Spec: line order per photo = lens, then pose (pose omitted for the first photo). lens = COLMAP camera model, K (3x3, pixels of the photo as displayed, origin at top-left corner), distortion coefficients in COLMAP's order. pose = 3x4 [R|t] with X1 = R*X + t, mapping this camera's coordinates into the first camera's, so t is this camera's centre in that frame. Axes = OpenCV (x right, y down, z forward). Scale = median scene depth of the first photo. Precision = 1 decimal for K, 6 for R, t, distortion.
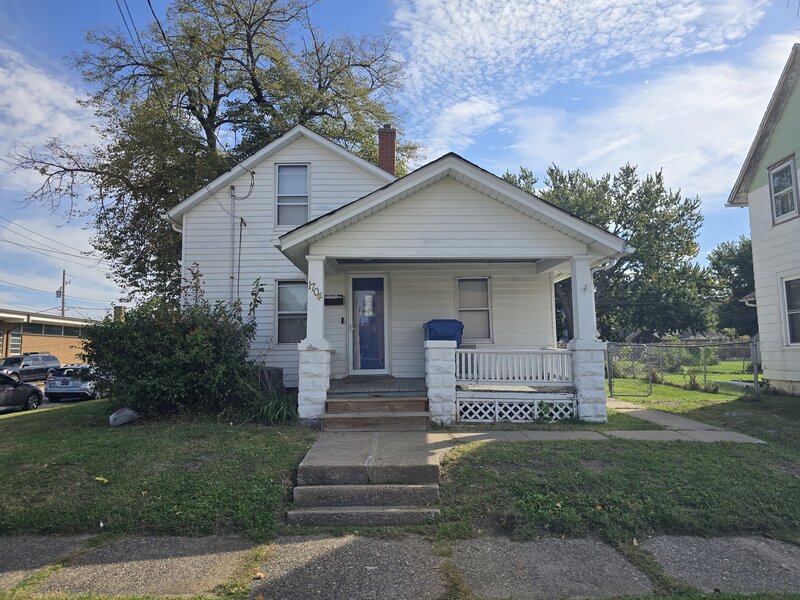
lens RADIAL K [[548.8, 0, 400.0], [0, 548.8, 300.0], [0, 0, 1]] dist [0.039735, -0.034297]
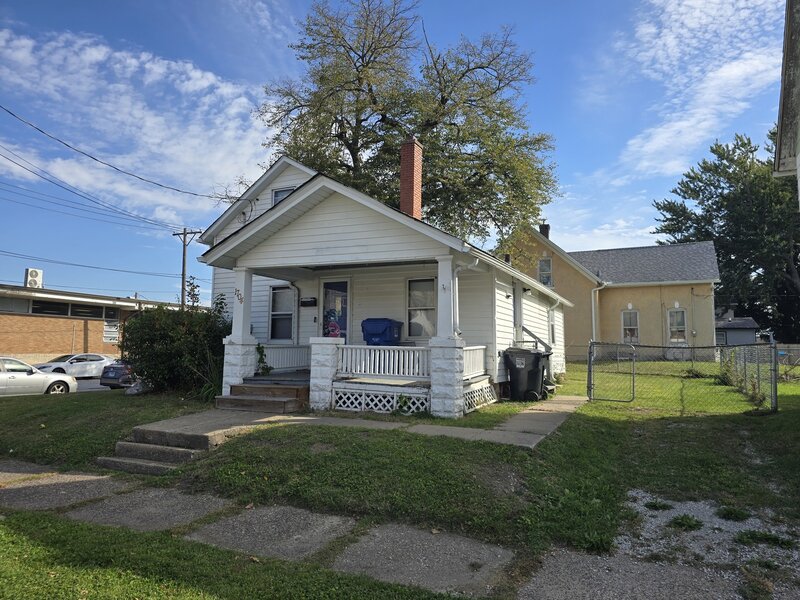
lens RADIAL K [[545.3, 0, 400.0], [0, 545.3, 300.0], [0, 0, 1]] dist [-0.002567, 0.003572]
pose [[0.904467, -0.022664, -0.425941, 0.612265], [0.025618, 0.999671, 0.001207, -0.000625], [0.425774, -0.012003, 0.904750, 0.039390]]
